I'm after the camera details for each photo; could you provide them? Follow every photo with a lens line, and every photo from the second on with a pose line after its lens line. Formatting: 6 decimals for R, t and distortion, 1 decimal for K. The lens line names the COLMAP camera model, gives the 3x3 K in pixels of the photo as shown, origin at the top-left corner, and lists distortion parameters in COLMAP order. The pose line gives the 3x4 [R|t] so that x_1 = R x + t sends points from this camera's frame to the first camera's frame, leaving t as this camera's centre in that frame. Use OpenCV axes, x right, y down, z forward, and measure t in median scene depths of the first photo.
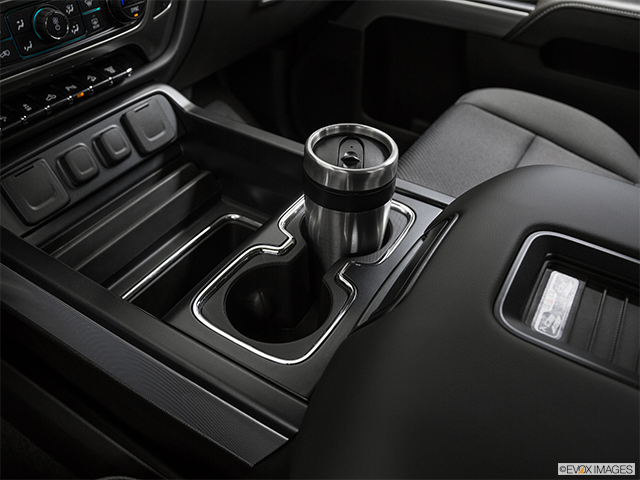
lens RADIAL K [[527.8, 0, 319.3], [0, 527.8, 233.7], [0, 0, 1]] dist [-0.054250, 0.006651]
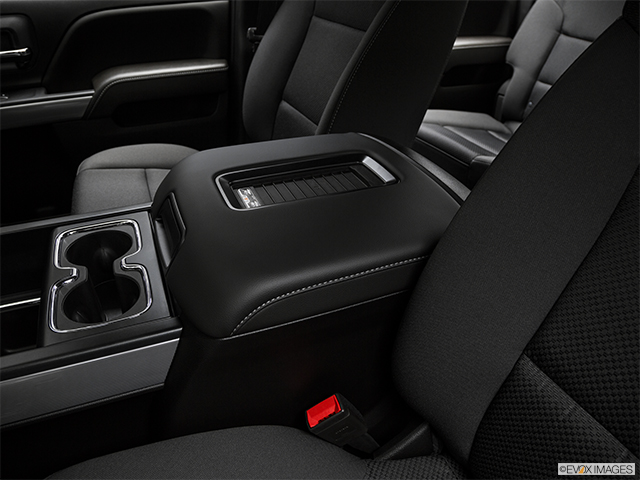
lens RADIAL K [[478.9, 0, 320.1], [0, 478.9, 236.7], [0, 0, 1]] dist [-0.102283, 0.031615]
pose [[0.585291, -0.441967, 0.679779, -0.366088], [0.521184, 0.847309, 0.102148, 0.116782], [-0.621129, 0.294504, 0.726269, -0.225133]]
